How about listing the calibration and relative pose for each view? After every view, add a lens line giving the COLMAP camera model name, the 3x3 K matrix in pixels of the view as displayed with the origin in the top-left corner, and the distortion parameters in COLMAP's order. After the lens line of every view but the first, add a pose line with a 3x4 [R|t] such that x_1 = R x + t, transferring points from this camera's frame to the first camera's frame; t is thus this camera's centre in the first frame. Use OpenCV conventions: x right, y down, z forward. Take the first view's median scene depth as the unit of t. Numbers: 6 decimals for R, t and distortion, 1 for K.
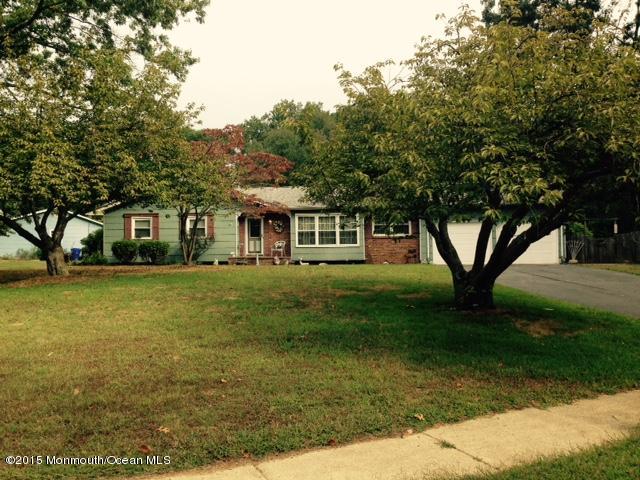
lens RADIAL K [[624.1, 0, 320.0], [0, 624.1, 240.0], [0, 0, 1]] dist [0.055639, -0.001297]
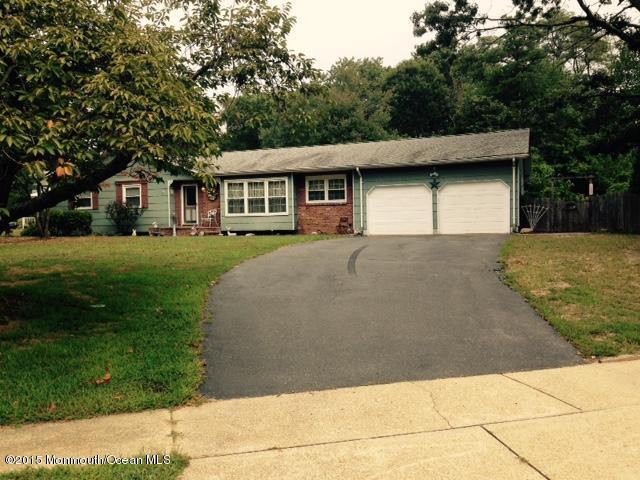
lens RADIAL K [[610.5, 0, 320.0], [0, 610.5, 240.0], [0, 0, 1]] dist [0.117313, -0.000322]
pose [[0.974713, -0.000499, -0.223460, 0.305461], [0.014174, 0.998122, 0.059596, -0.005493], [0.223010, -0.061256, 0.972890, 0.148305]]
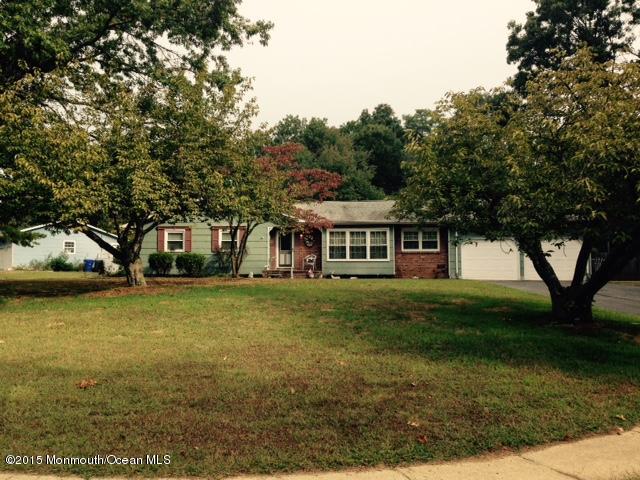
lens RADIAL K [[624.1, 0, 320.0], [0, 624.1, 240.0], [0, 0, 1]] dist [0.055639, -0.001297]
pose [[0.999614, 0.012722, 0.024688, -0.076886], [-0.012180, 0.999684, -0.022002, -0.000562], [-0.024960, 0.021693, 0.999453, -0.022546]]
